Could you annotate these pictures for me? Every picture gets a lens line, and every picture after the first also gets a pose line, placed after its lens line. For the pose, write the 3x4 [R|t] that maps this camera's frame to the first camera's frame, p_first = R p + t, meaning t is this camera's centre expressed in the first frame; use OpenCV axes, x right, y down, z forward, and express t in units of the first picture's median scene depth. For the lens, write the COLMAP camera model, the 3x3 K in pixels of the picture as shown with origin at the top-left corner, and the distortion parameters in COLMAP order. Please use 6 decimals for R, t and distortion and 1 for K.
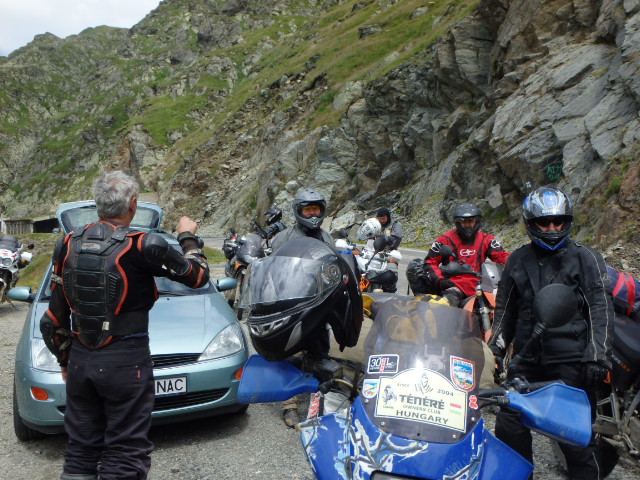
lens RADIAL K [[619.8, 0, 312.6], [0, 619.8, 221.0], [0, 0, 1]] dist [-0.030343, 0.000000]
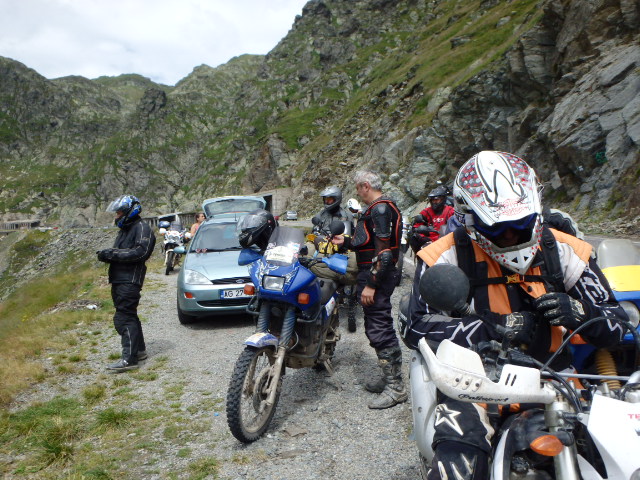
lens RADIAL K [[521.2, 0, 317.2], [0, 521.2, 223.5], [0, 0, 1]] dist [-0.034821, 0.009394]
pose [[0.978900, -0.030554, -0.202043, 0.020962], [0.036696, 0.998969, 0.026723, 0.001213], [0.201019, -0.033573, 0.979012, -0.037507]]
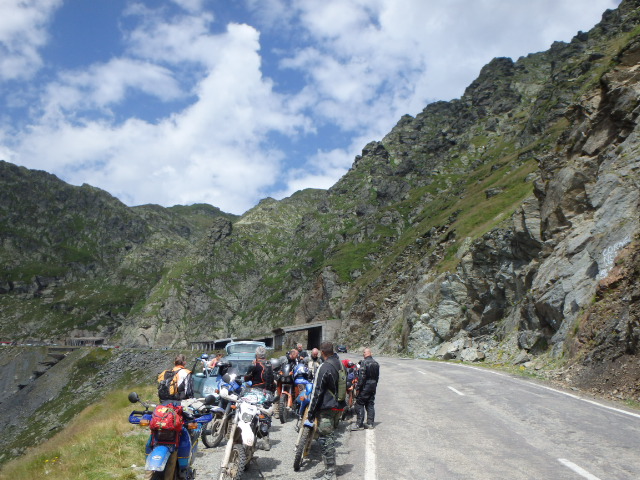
lens RADIAL K [[521.2, 0, 313.8], [0, 521.2, 224.2], [0, 0, 1]] dist [-0.034821, 0.009394]
pose [[0.950100, -0.058040, -0.306498, 0.086917], [-0.010716, 0.975886, -0.218016, -0.005365], [0.311761, 0.210422, 0.926568, -0.137846]]
